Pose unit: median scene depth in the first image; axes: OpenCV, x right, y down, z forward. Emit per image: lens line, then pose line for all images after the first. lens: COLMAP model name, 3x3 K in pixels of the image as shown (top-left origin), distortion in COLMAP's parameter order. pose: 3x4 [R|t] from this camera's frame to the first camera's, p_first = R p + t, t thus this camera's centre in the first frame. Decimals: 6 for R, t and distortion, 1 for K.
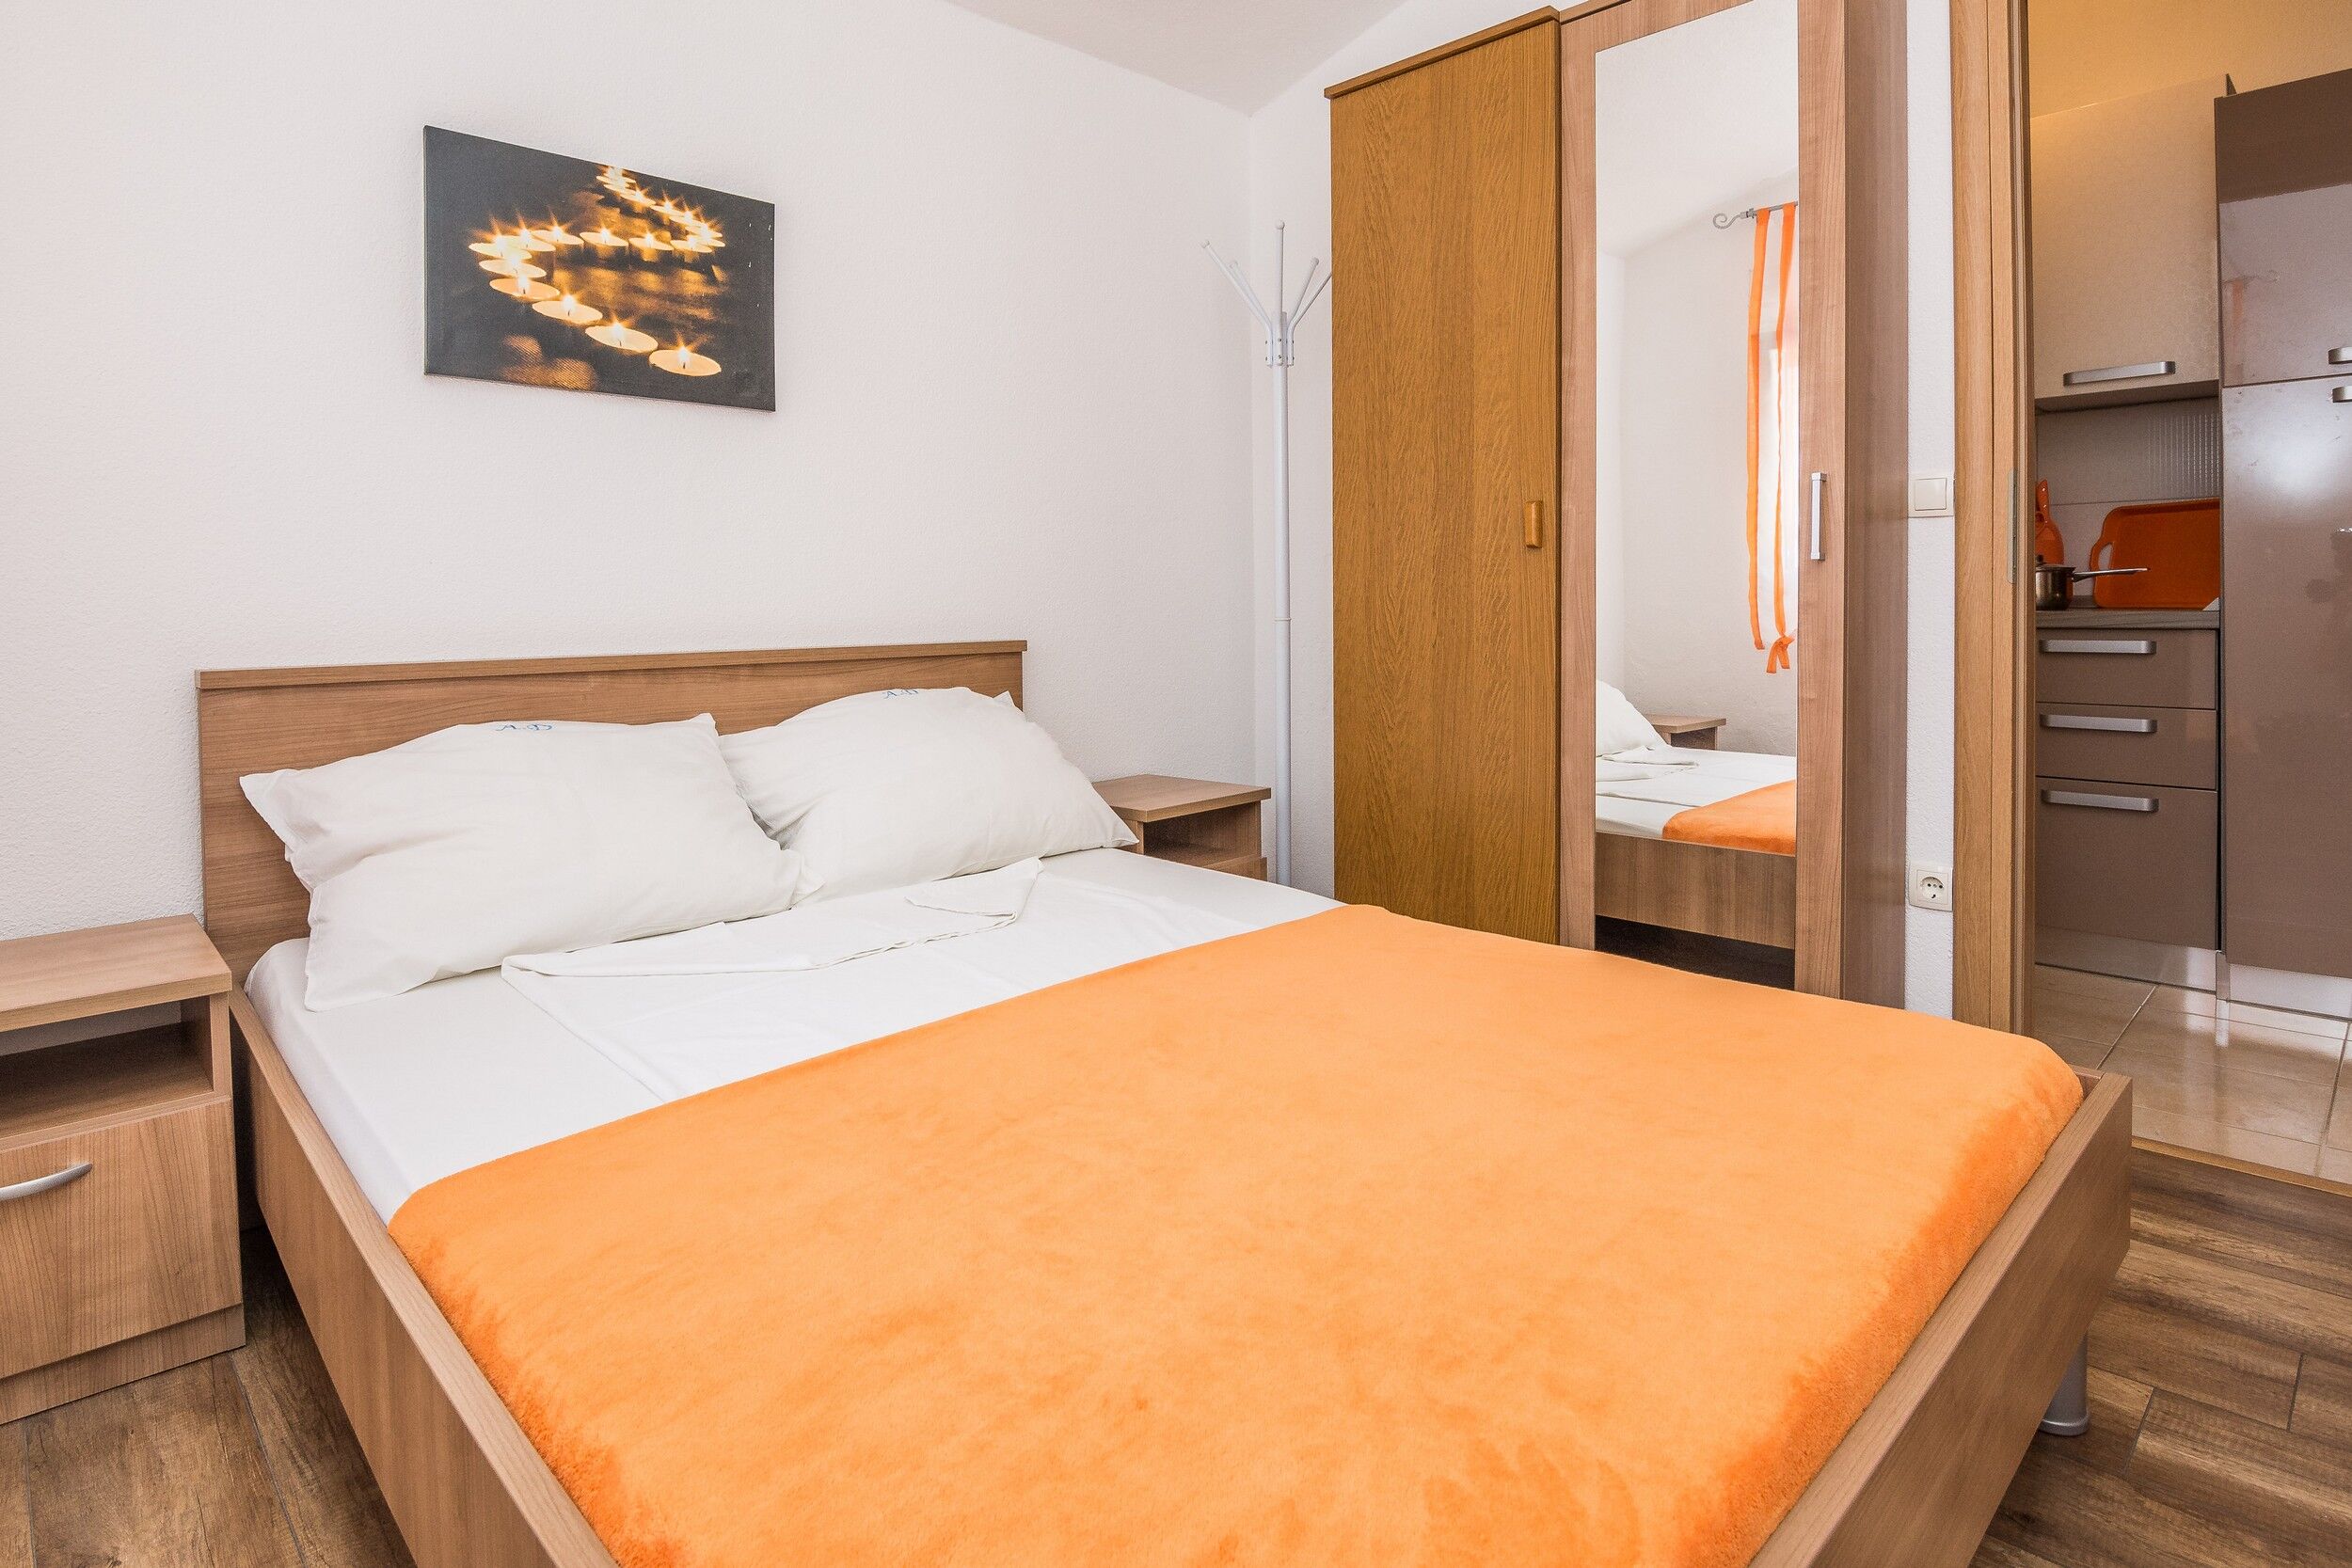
lens RADIAL K [[1330.6, 0, 1179.2], [0, 1330.6, 616.2], [0, 0, 1]] dist [-0.036370, 0.000276]
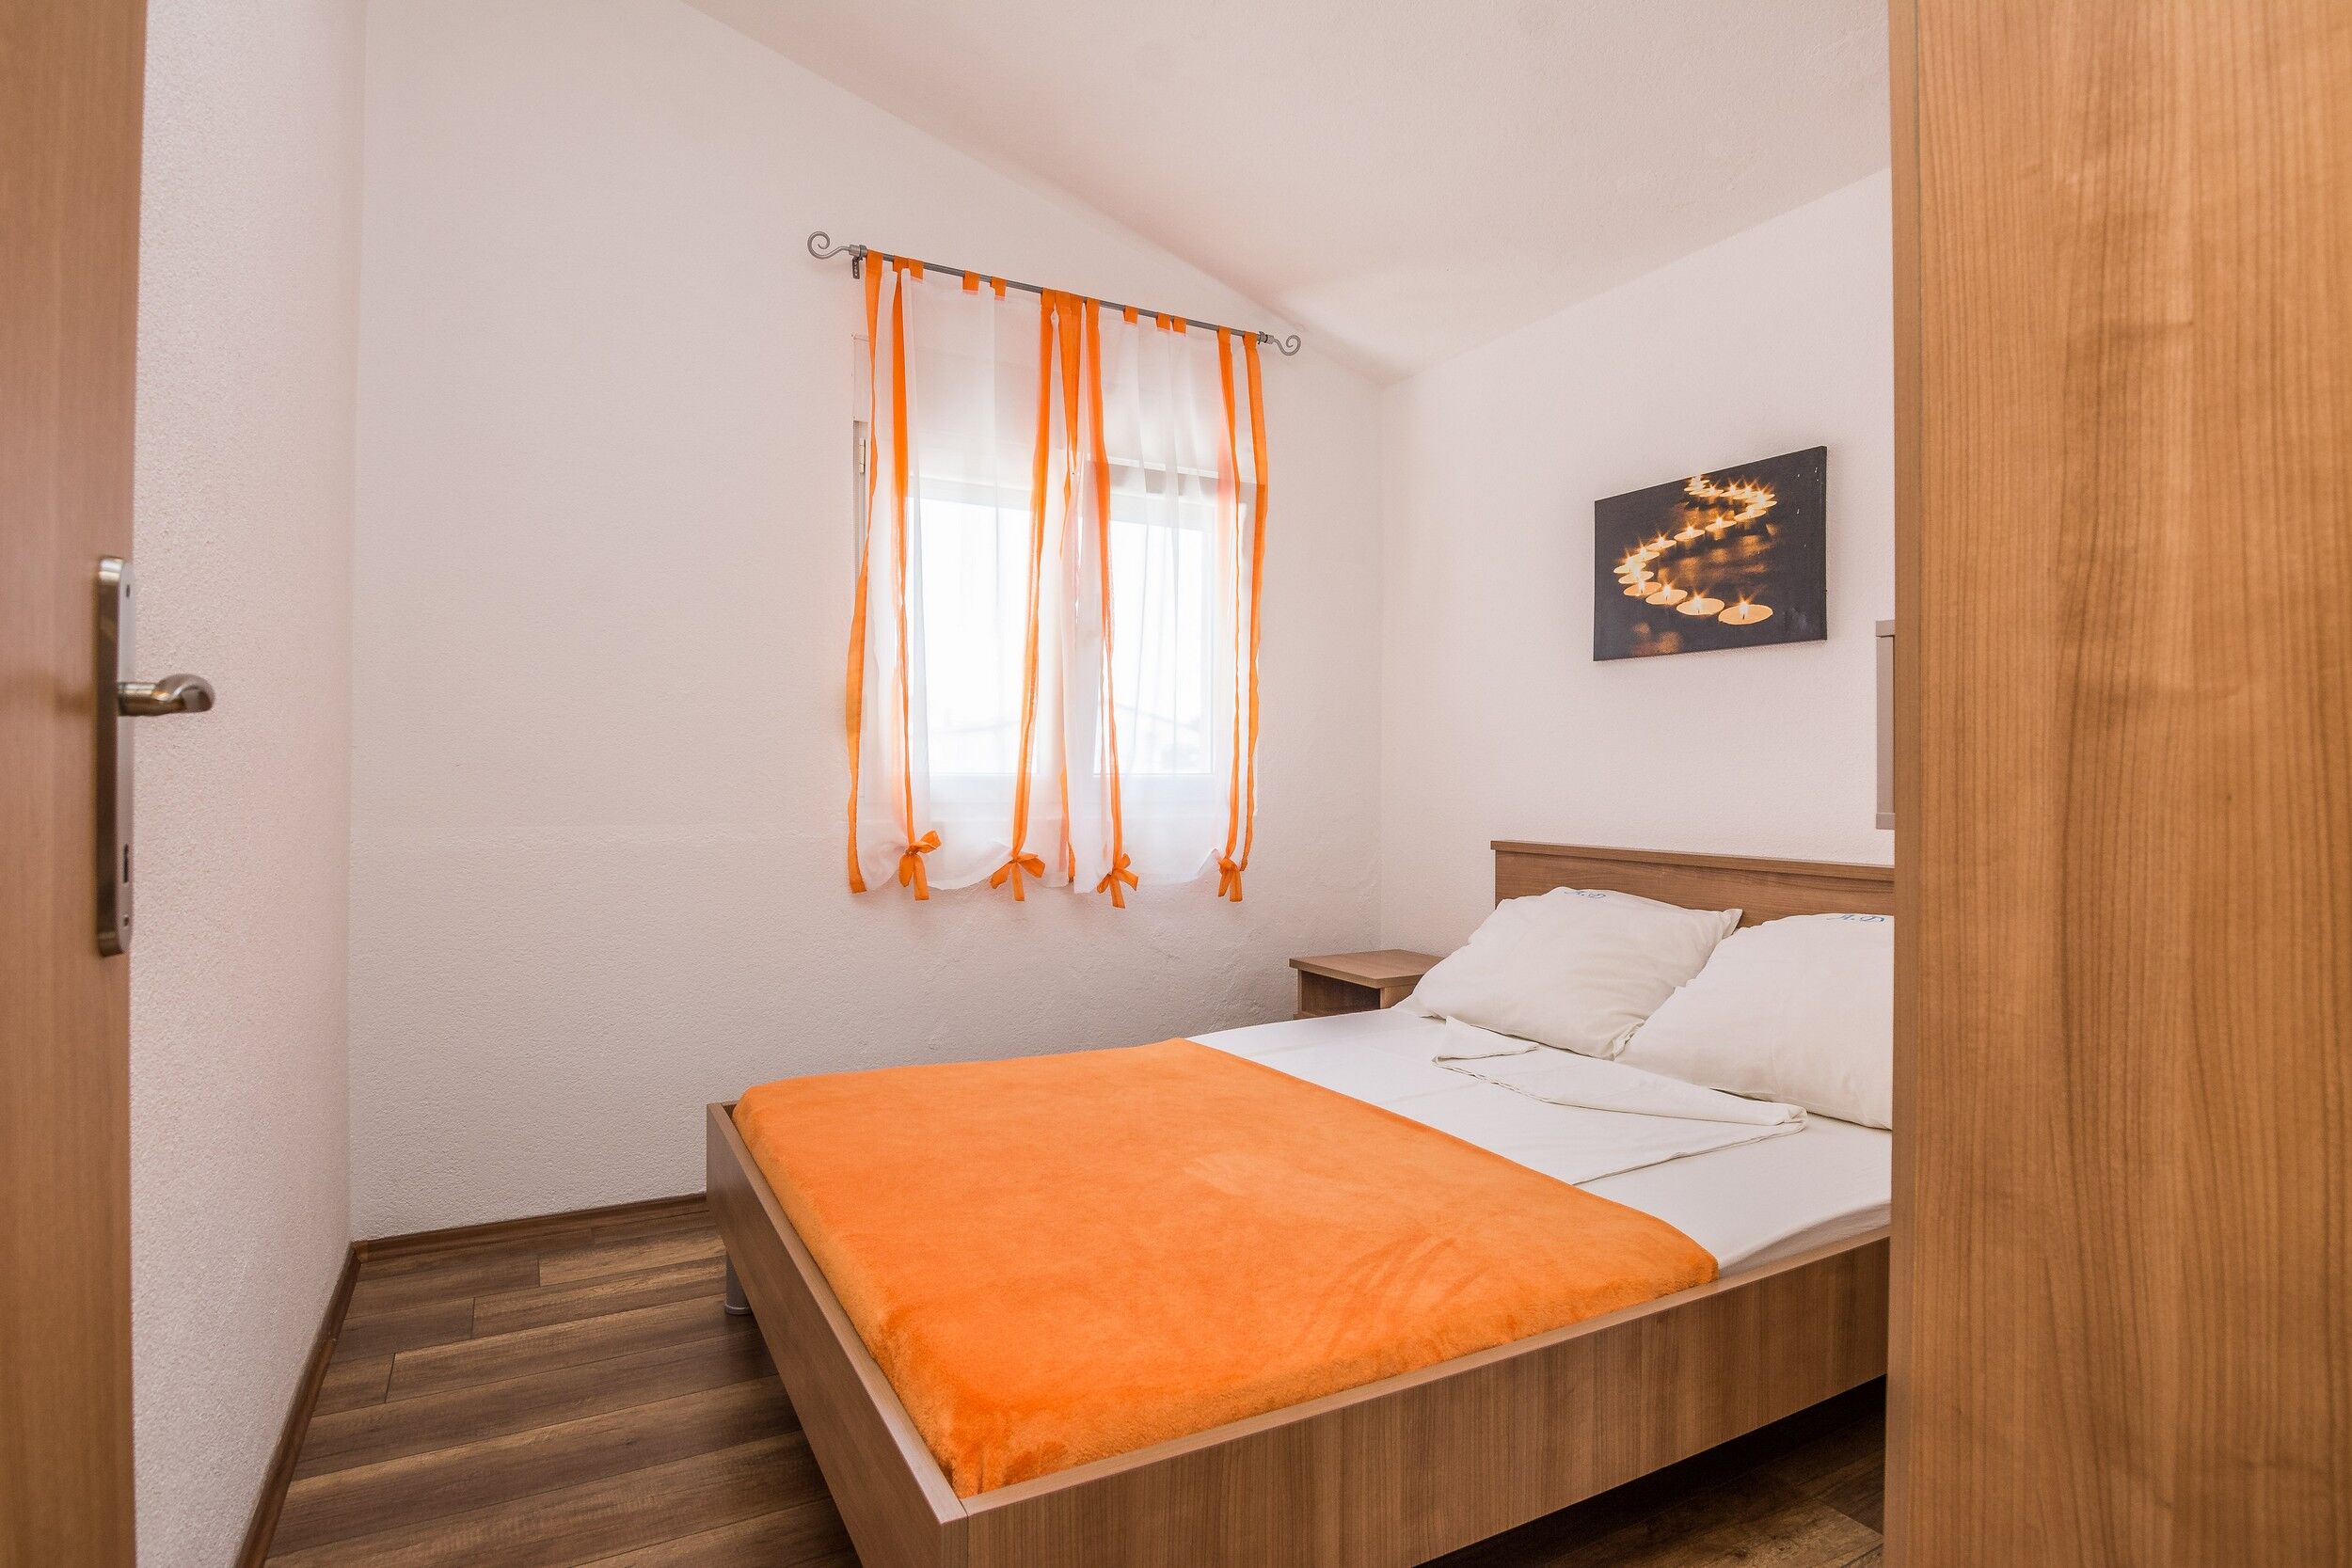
lens RADIAL K [[1168.2, 0, 1176.0], [0, 1168.2, 784.0], [0, 0, 1]] dist [0.000289, -0.000038]
pose [[-0.291974, 0.006217, -0.956406, 0.819684], [-0.024392, 0.999605, 0.013944, -0.042246], [0.956115, 0.027400, -0.291707, 0.854126]]
